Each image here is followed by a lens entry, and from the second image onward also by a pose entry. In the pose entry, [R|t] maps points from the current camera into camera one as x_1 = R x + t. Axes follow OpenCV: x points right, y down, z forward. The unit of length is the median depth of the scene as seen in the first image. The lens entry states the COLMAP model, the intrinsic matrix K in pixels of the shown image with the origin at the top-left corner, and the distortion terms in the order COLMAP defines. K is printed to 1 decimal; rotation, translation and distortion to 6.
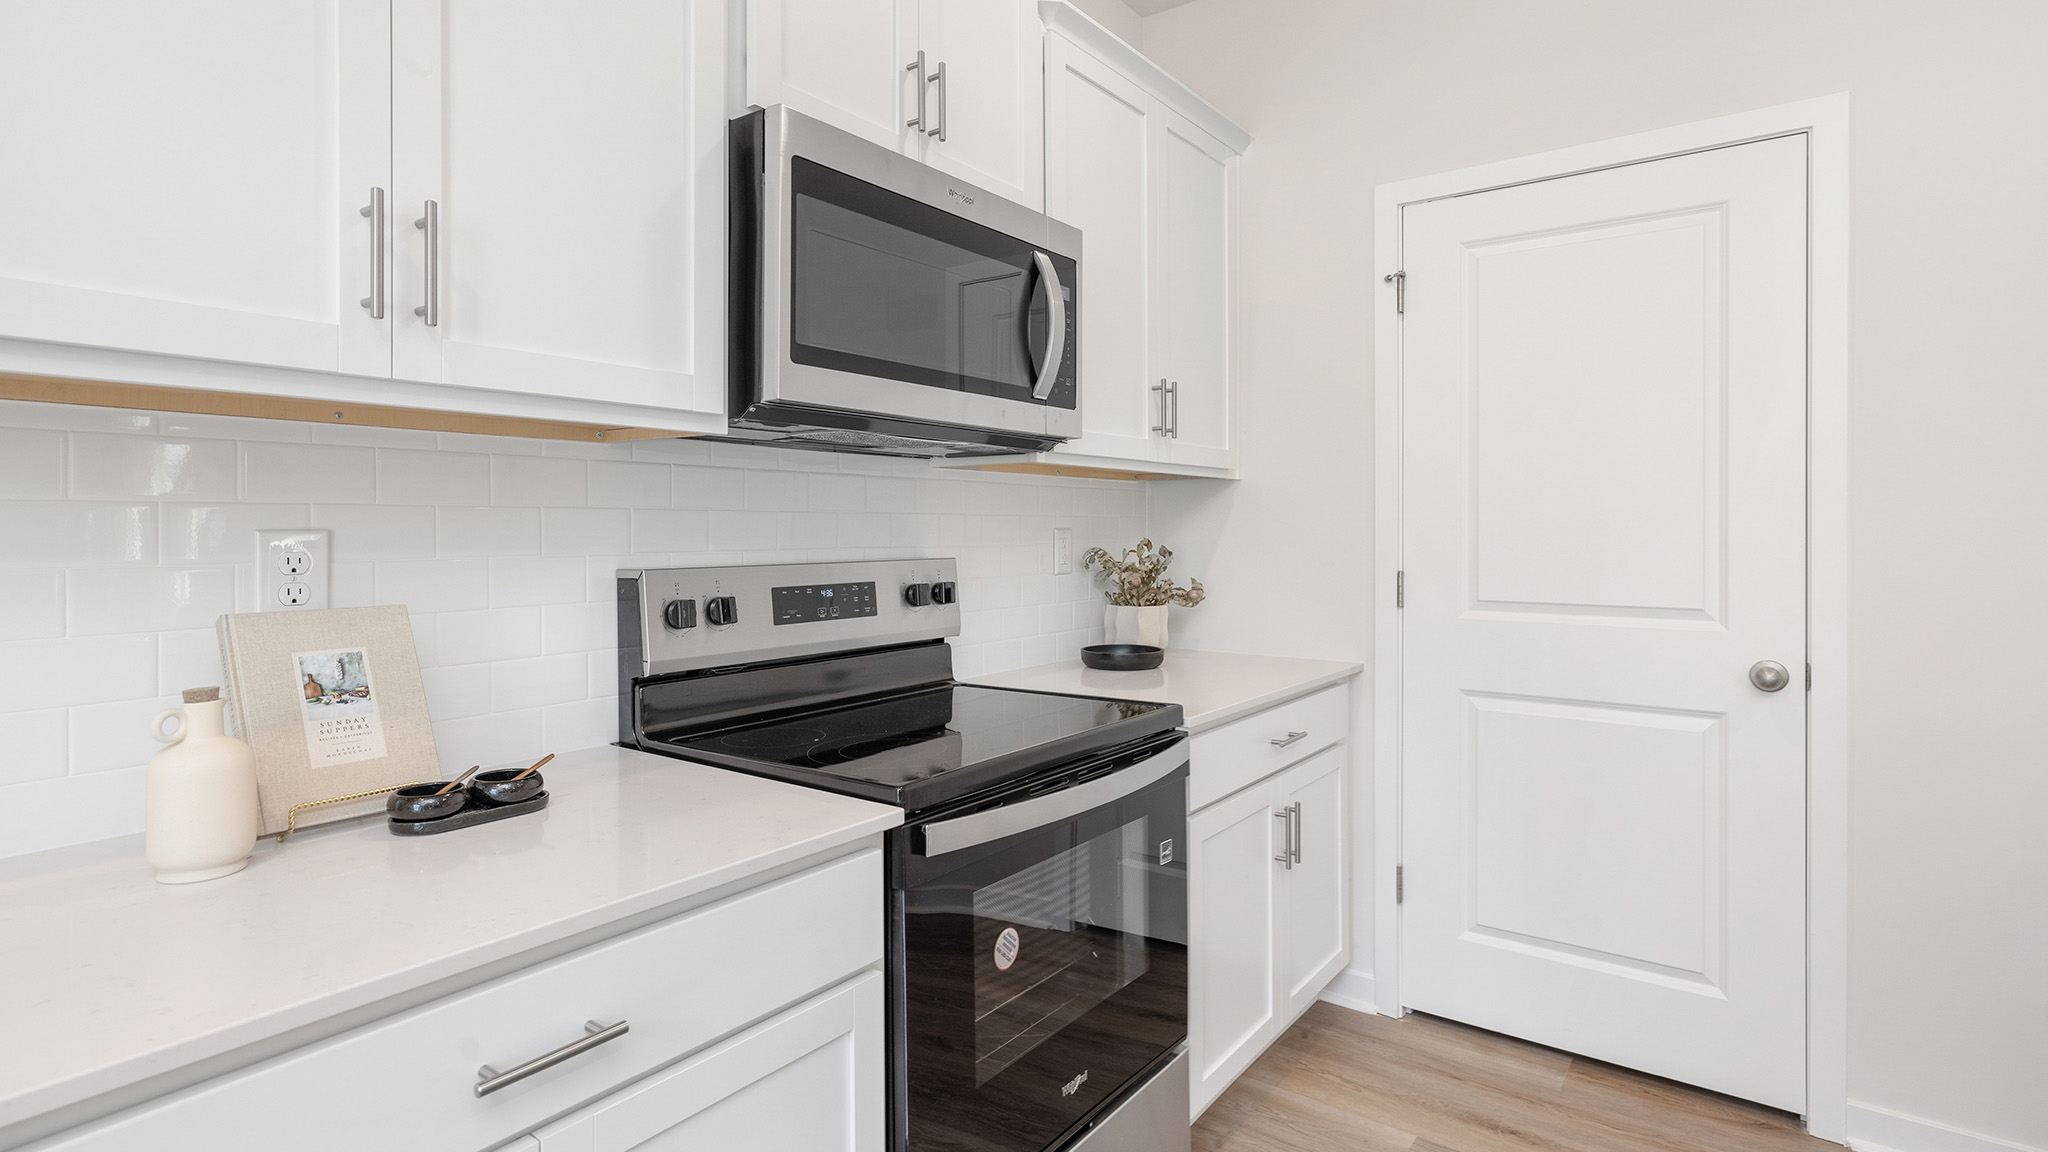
lens RADIAL K [[1022.7, 0, 982.9], [0, 1022.7, 557.6], [0, 0, 1]] dist [0.012401, -0.000132]
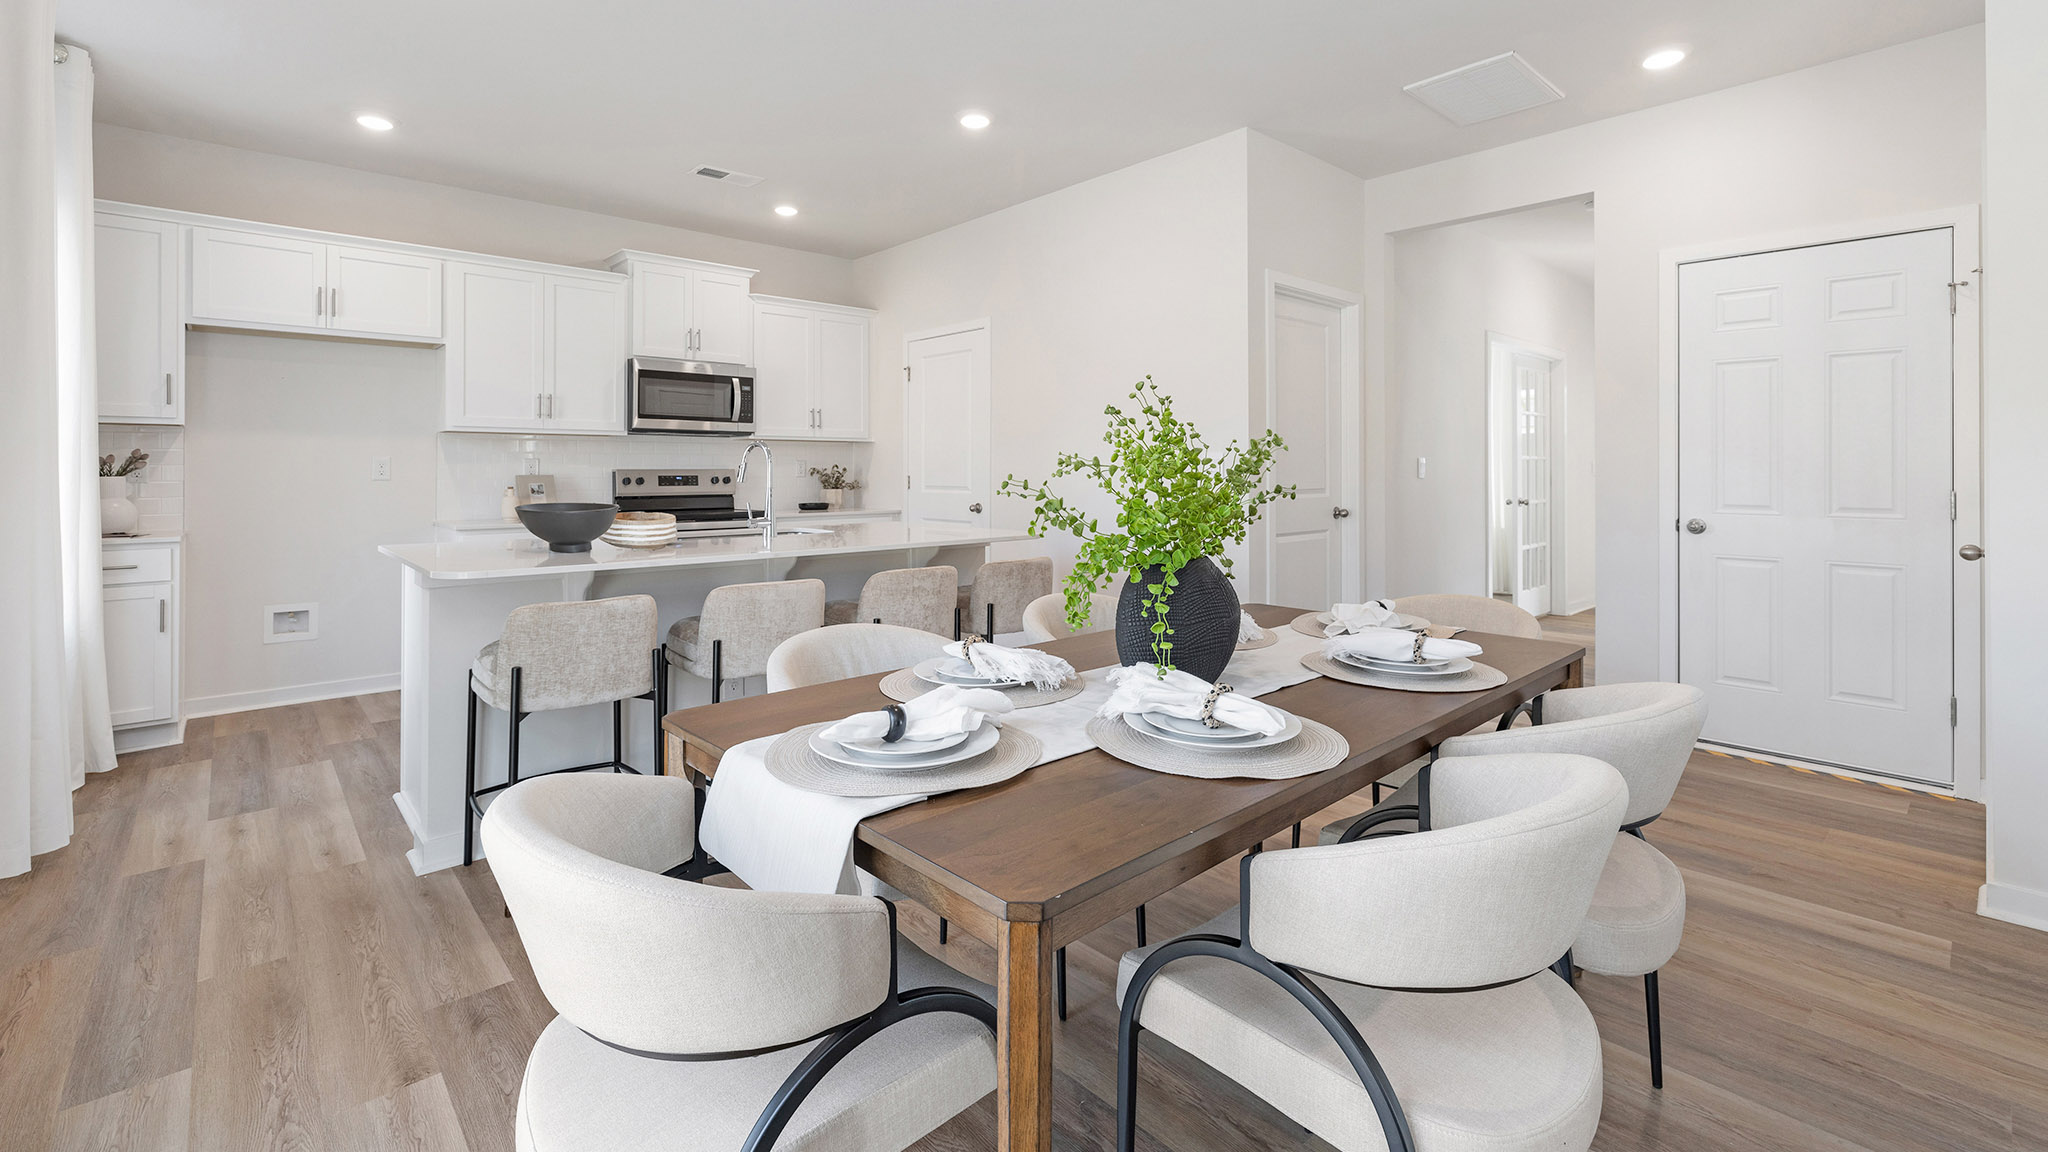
lens RADIAL K [[872.8, 0, 989.4], [0, 872.8, 494.3], [0, 0, 1]] dist [0.006795, -0.005178]
pose [[0.981599, 0.004262, -0.190908, 1.630367], [-0.004974, 0.999982, -0.003251, 0.107445], [0.190891, 0.004141, 0.981603, -1.906956]]
